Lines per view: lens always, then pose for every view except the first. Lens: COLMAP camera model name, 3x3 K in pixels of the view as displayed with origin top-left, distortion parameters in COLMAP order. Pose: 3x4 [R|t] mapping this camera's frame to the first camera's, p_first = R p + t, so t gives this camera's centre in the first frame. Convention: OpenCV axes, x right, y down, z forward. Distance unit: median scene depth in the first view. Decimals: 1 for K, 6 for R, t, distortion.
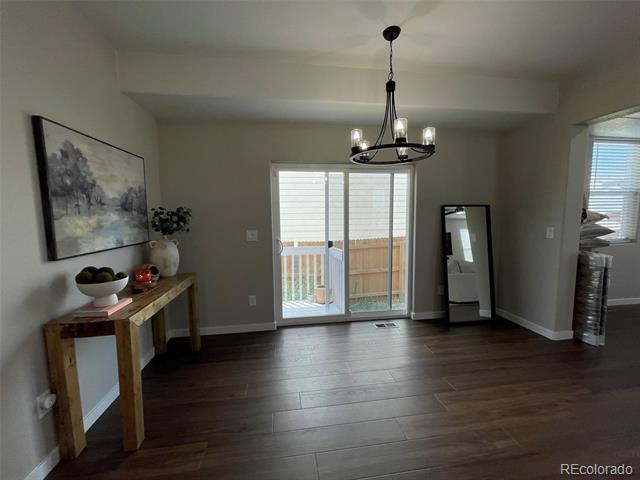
lens RADIAL K [[257.5, 0, 321.6], [0, 257.5, 238.2], [0, 0, 1]] dist [0.005885, -0.000854]
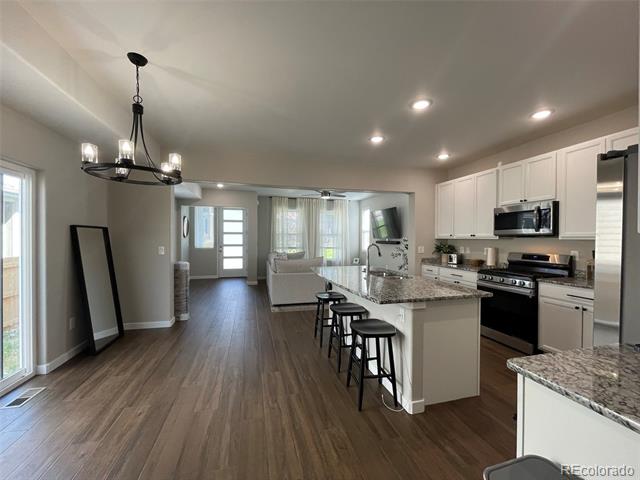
lens RADIAL K [[257.5, 0, 309.0], [0, 257.5, 241.0], [0, 0, 1]] dist [0.005885, -0.000854]
pose [[-0.061611, 0.000294, 0.998100, -0.613747], [0.082064, 0.996616, 0.004772, -0.015364], [-0.994721, 0.082202, -0.061426, 0.343542]]
